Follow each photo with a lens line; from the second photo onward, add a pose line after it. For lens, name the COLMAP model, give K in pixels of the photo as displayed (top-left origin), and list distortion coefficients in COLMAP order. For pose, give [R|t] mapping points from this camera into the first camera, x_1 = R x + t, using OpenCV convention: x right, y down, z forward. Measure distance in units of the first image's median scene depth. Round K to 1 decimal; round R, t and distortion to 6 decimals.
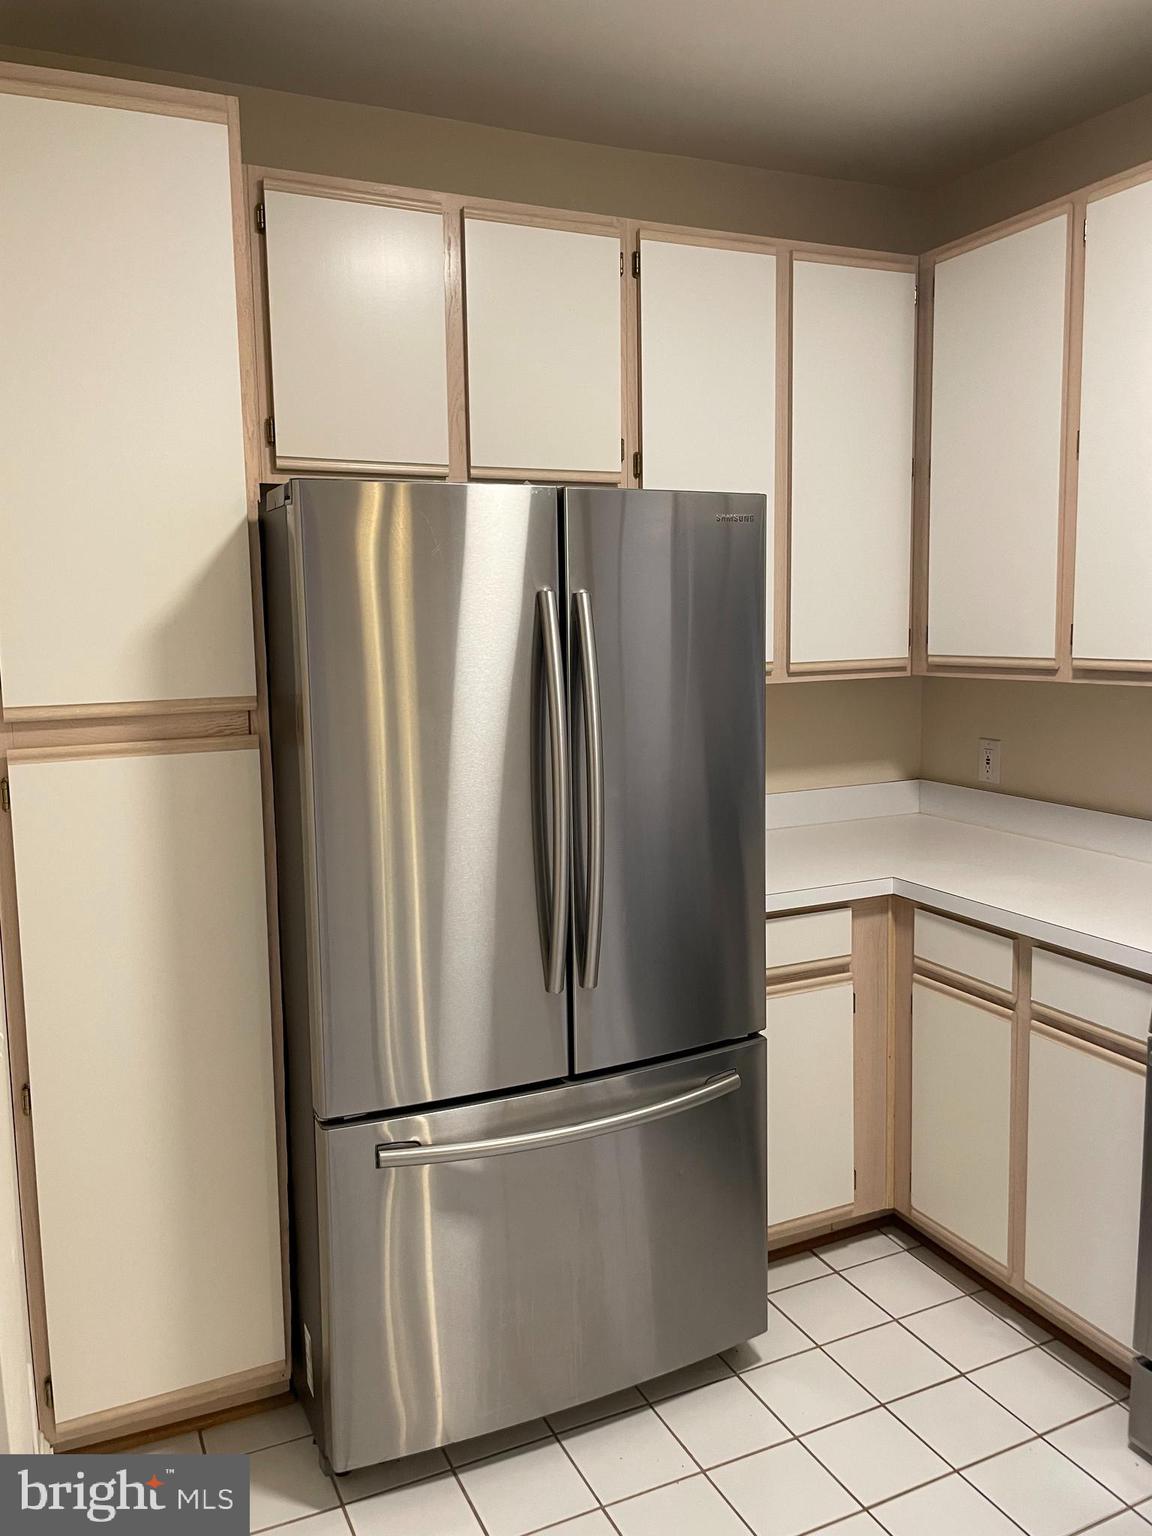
lens RADIAL K [[1166.2, 0, 564.1], [0, 1166.2, 747.1], [0, 0, 1]] dist [0.100307, -0.141226]
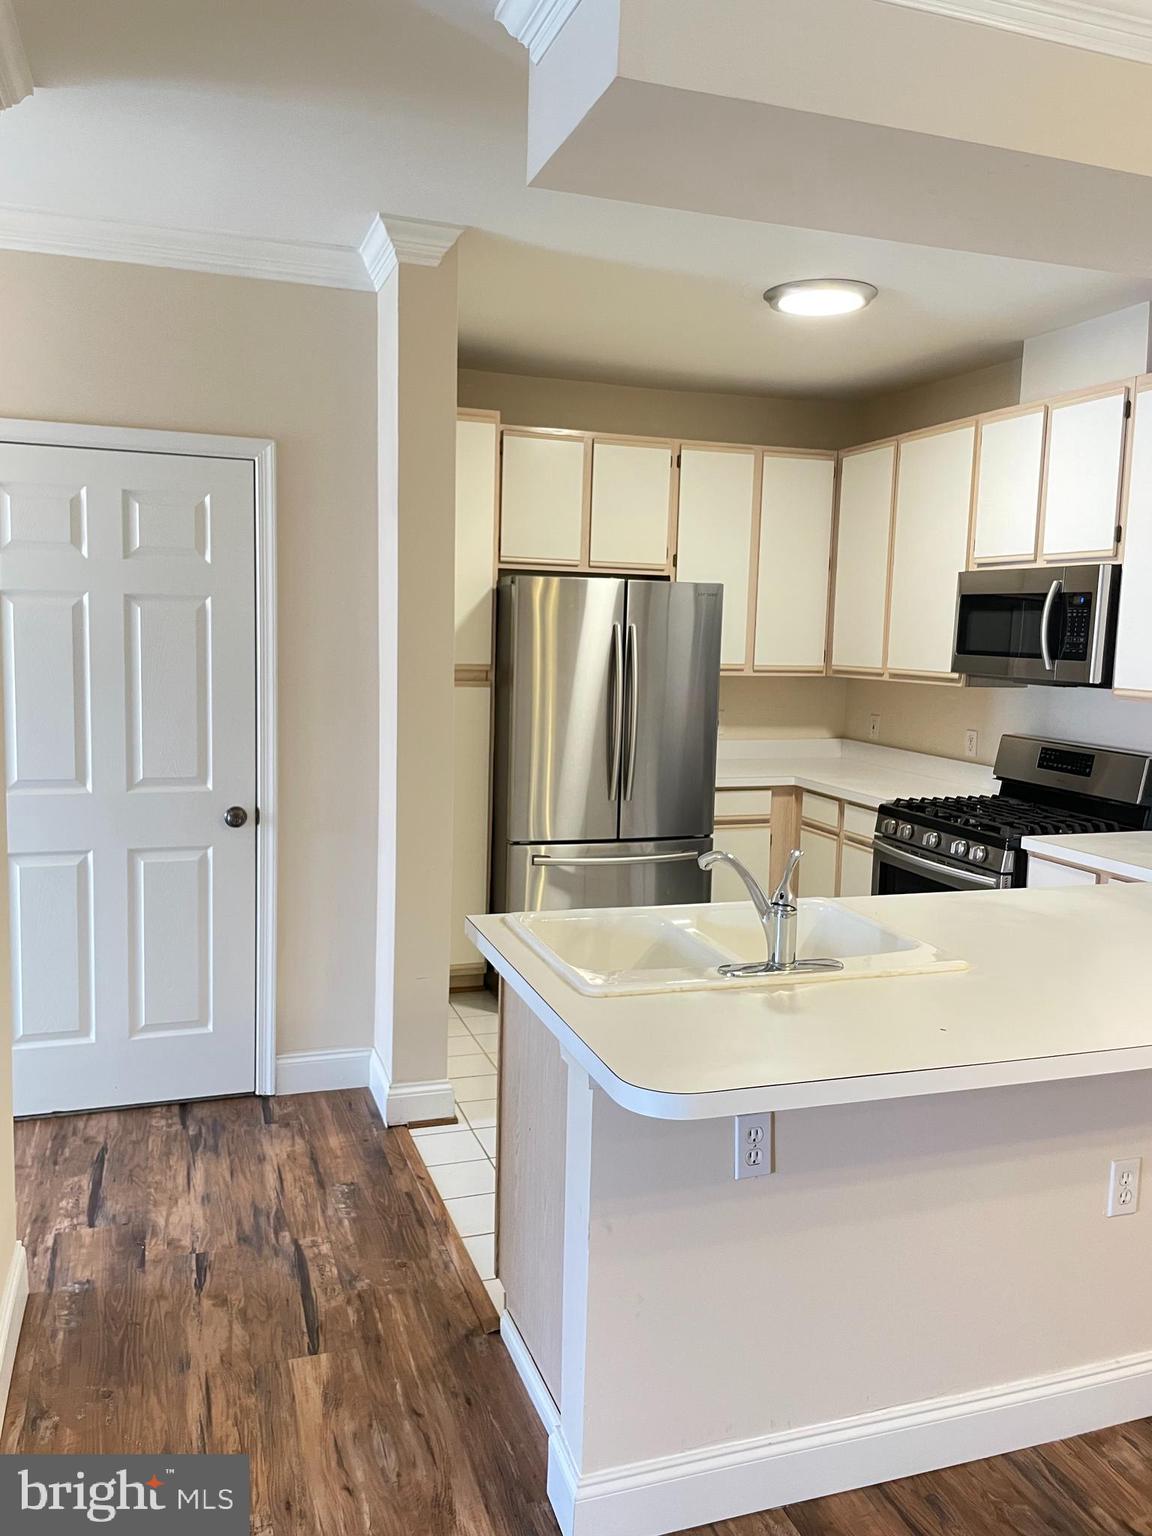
lens RADIAL K [[1166.2, 0, 564.1], [0, 1166.2, 747.1], [0, 0, 1]] dist [0.100307, -0.141226]
pose [[0.993163, 0.054990, -0.102975, 0.105764], [-0.056098, 0.998394, -0.007891, 0.107752], [0.102376, 0.013614, 0.994653, -1.057596]]
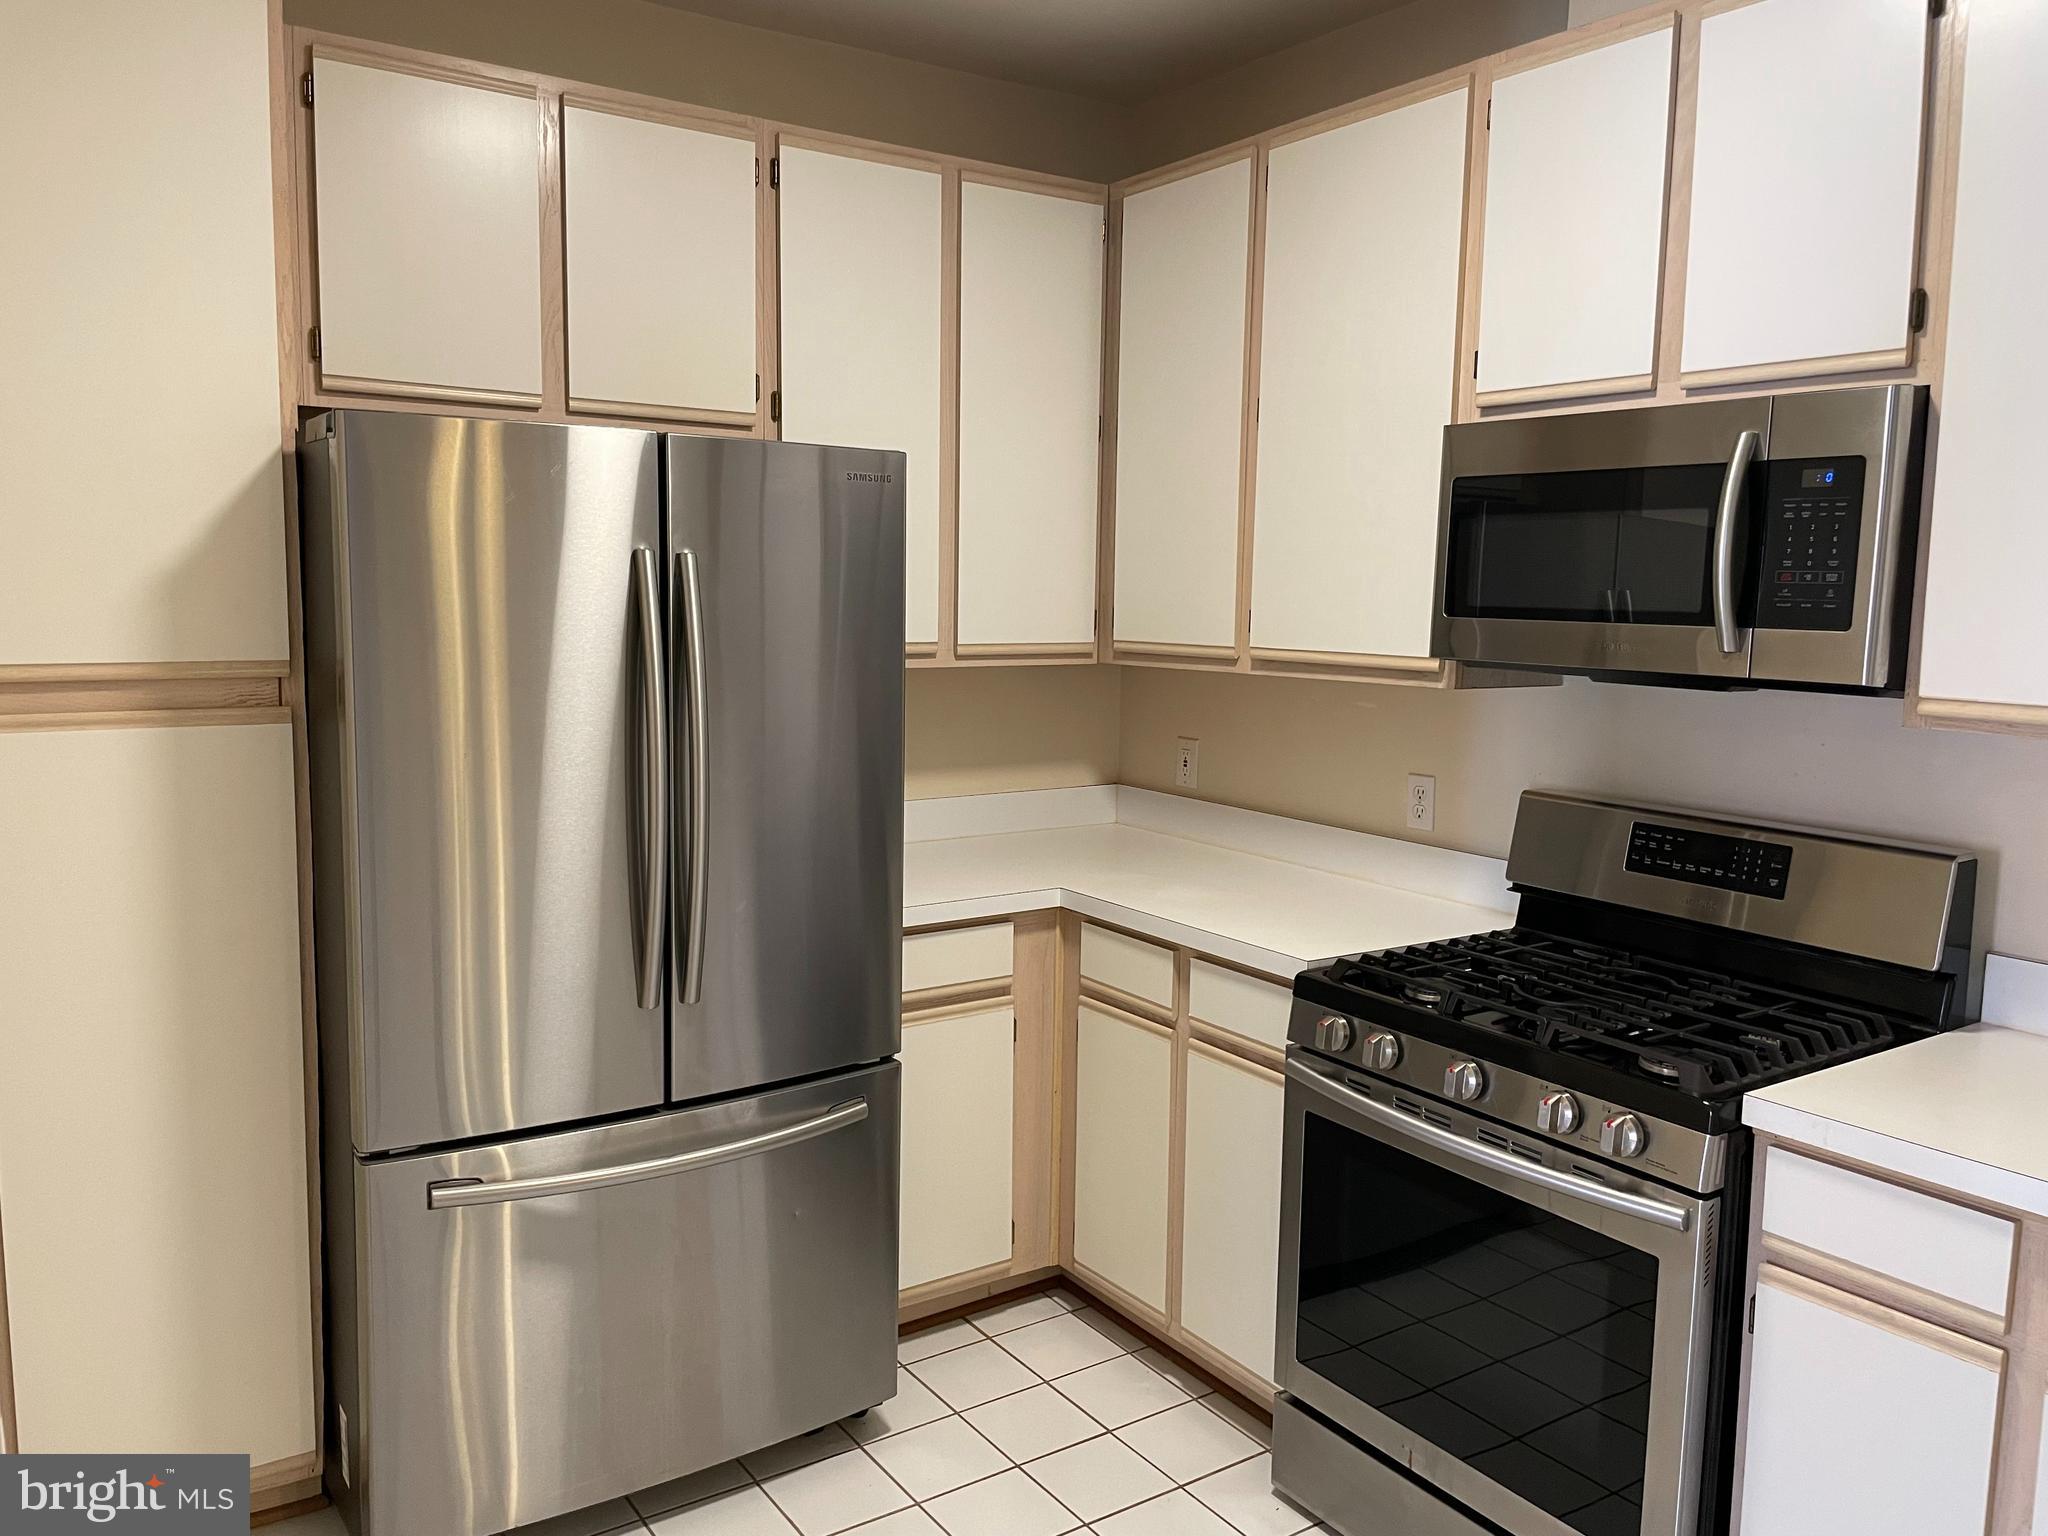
lens RADIAL K [[1554.9, 0, 1010.6], [0, 1554.9, 759.7], [0, 0, 1]] dist [0.100307, -0.141226]
pose [[0.986776, 0.016098, 0.161290, 0.056033], [-0.016010, 0.999870, -0.001844, 0.018055], [-0.161299, -0.000763, 0.986905, -0.167725]]
